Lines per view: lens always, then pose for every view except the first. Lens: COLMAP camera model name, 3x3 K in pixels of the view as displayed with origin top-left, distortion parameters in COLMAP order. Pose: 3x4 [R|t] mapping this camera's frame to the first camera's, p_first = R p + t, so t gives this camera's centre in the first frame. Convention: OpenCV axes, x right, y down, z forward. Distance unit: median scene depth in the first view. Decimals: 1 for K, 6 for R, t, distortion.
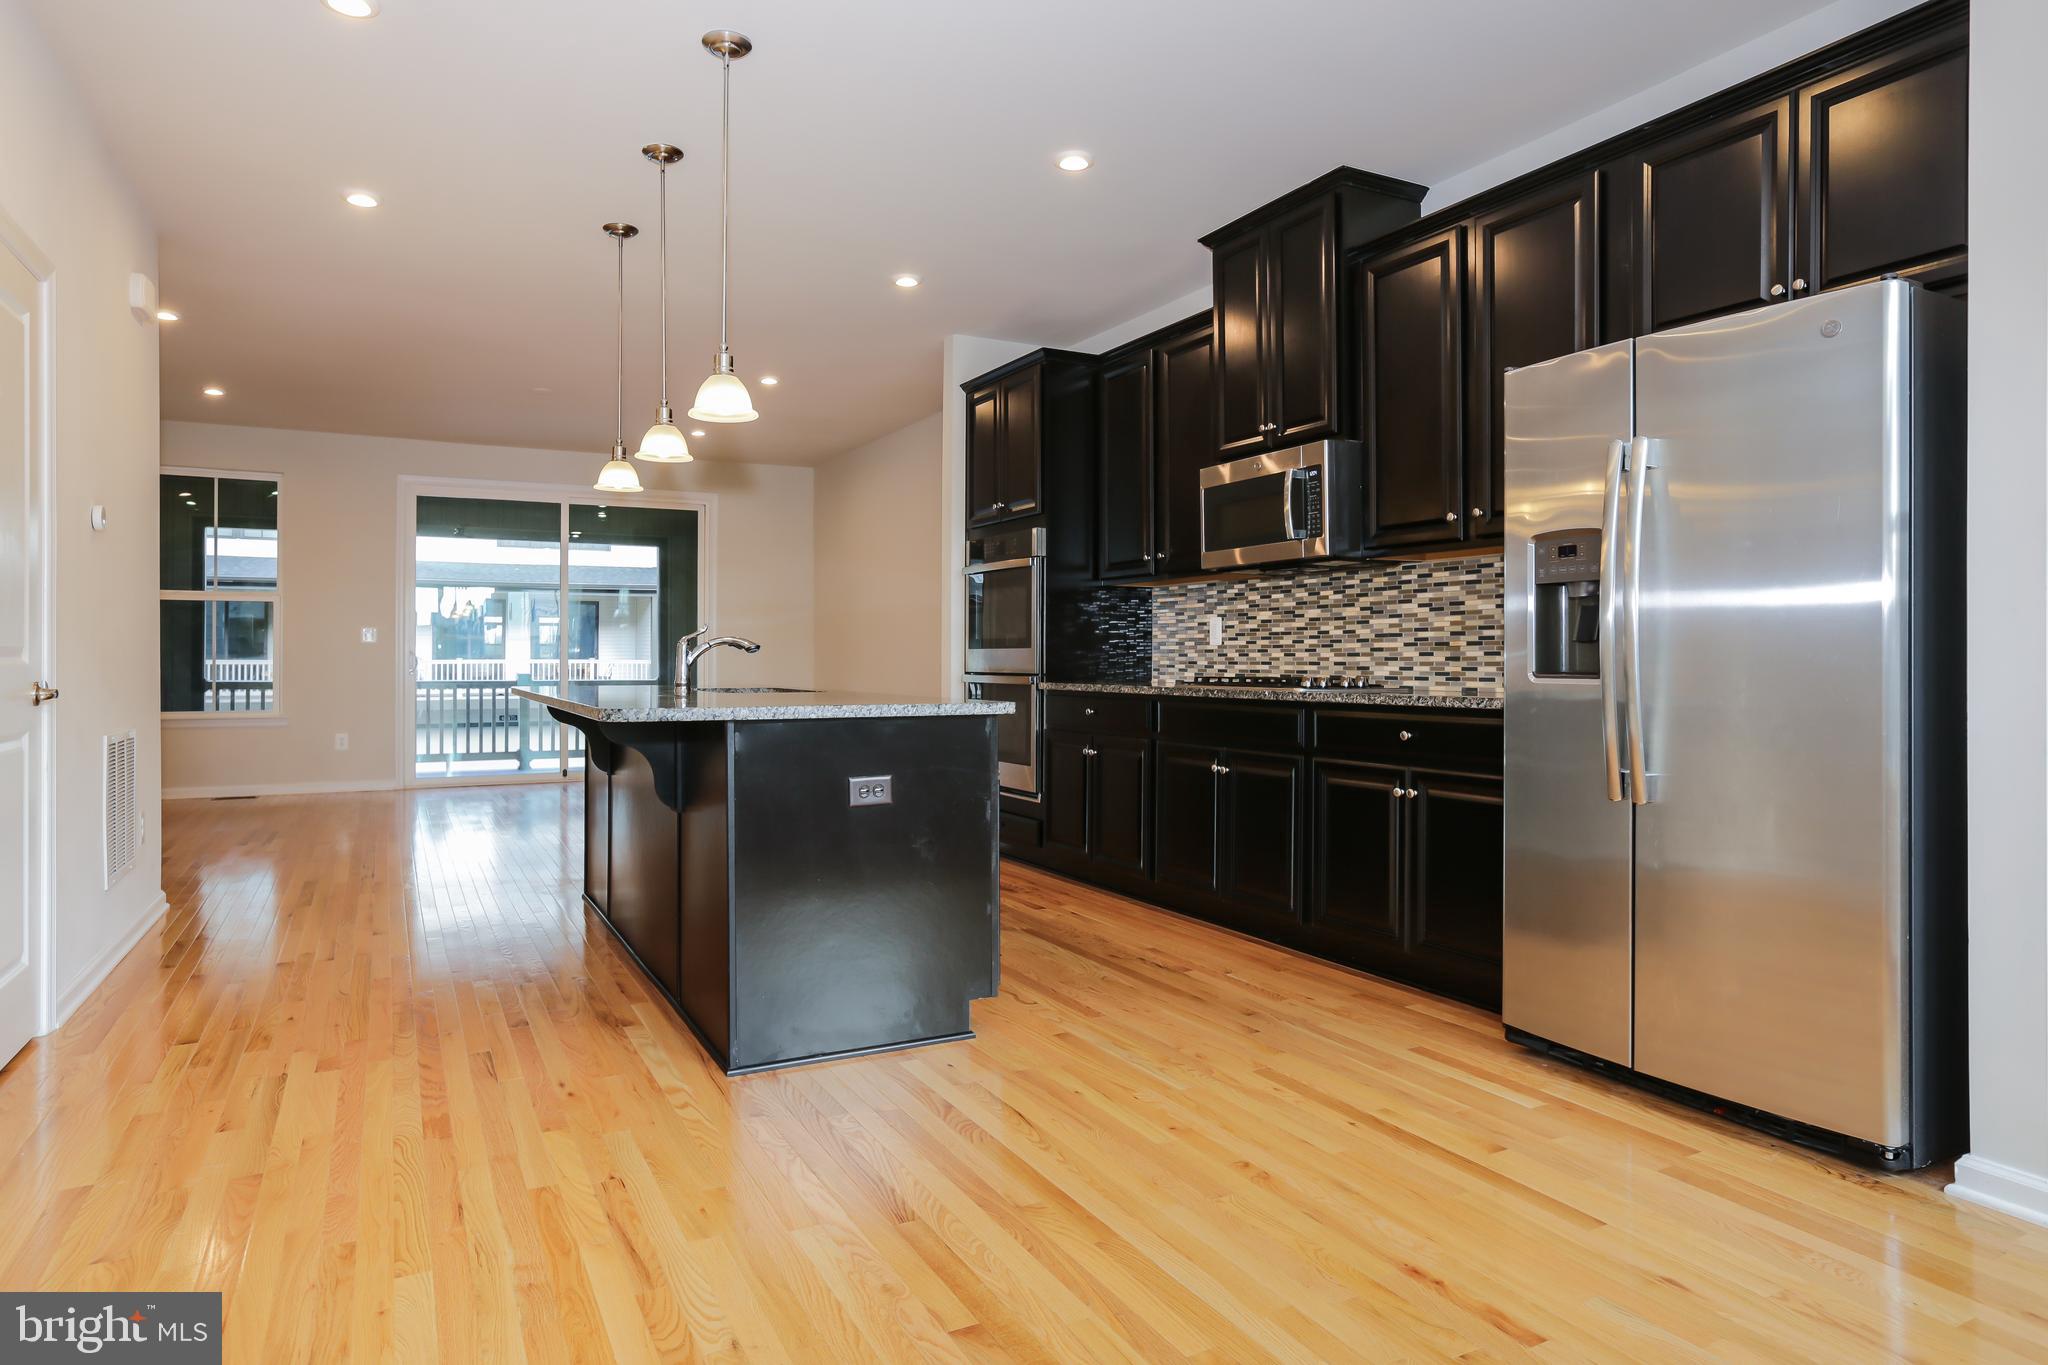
lens RADIAL K [[1198.6, 0, 1028.1], [0, 1198.6, 654.9], [0, 0, 1]] dist [-0.001556, -0.000012]
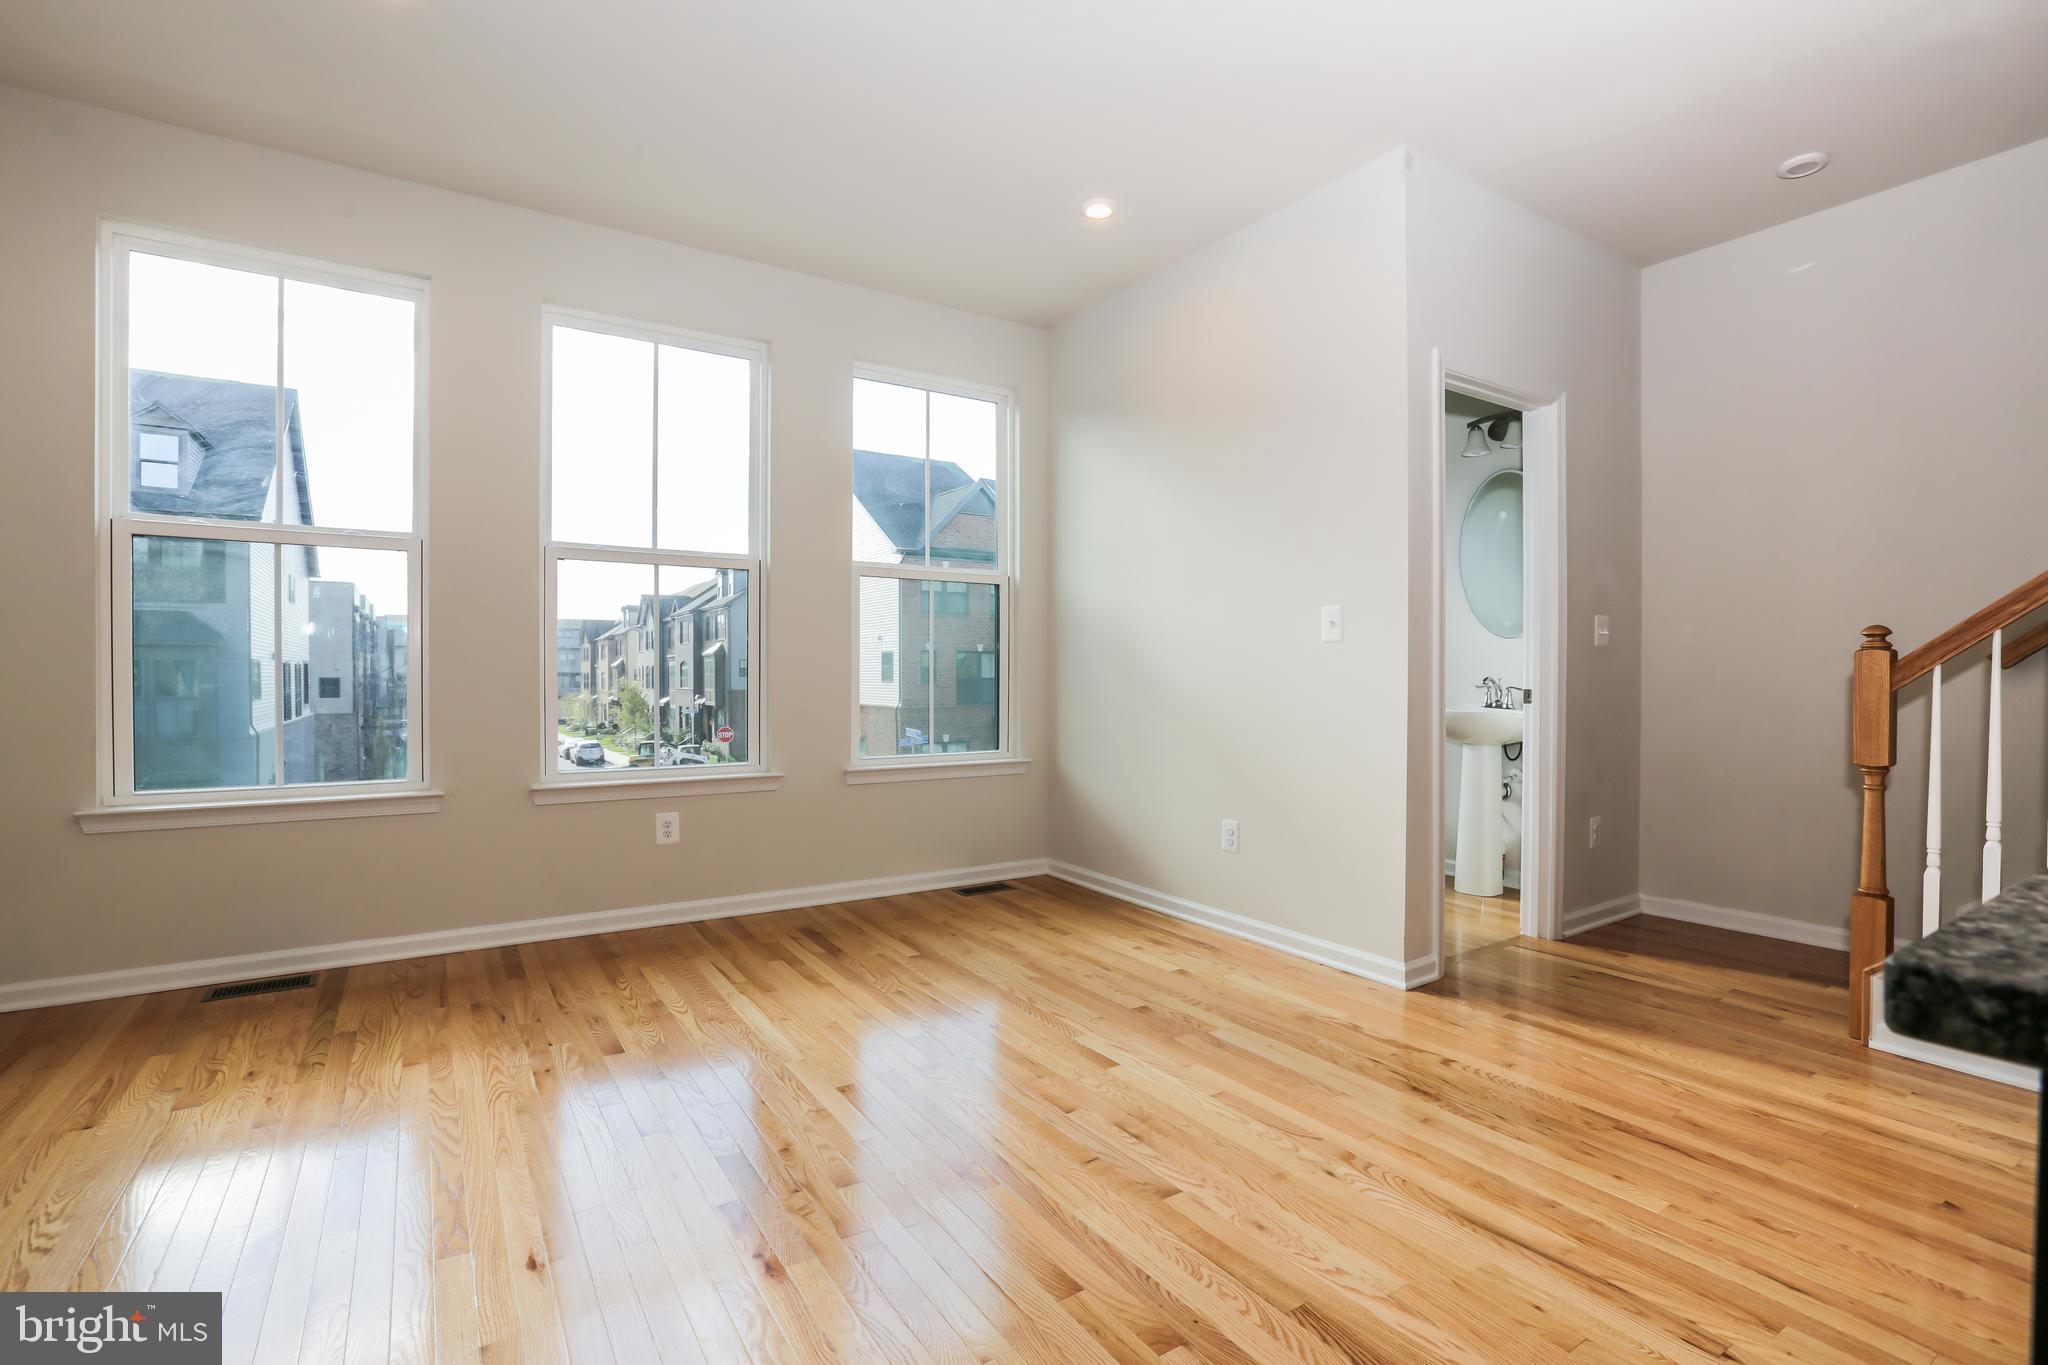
lens RADIAL K [[927.5, 0, 1014.6], [0, 927.5, 667.2], [0, 0, 1]] dist [-0.053012, 0.014575]
pose [[-0.997458, 0.002289, -0.071222, 0.070525], [0.002646, 0.999984, -0.004920, 0.001039], [0.071209, -0.005096, -0.997448, 0.758104]]
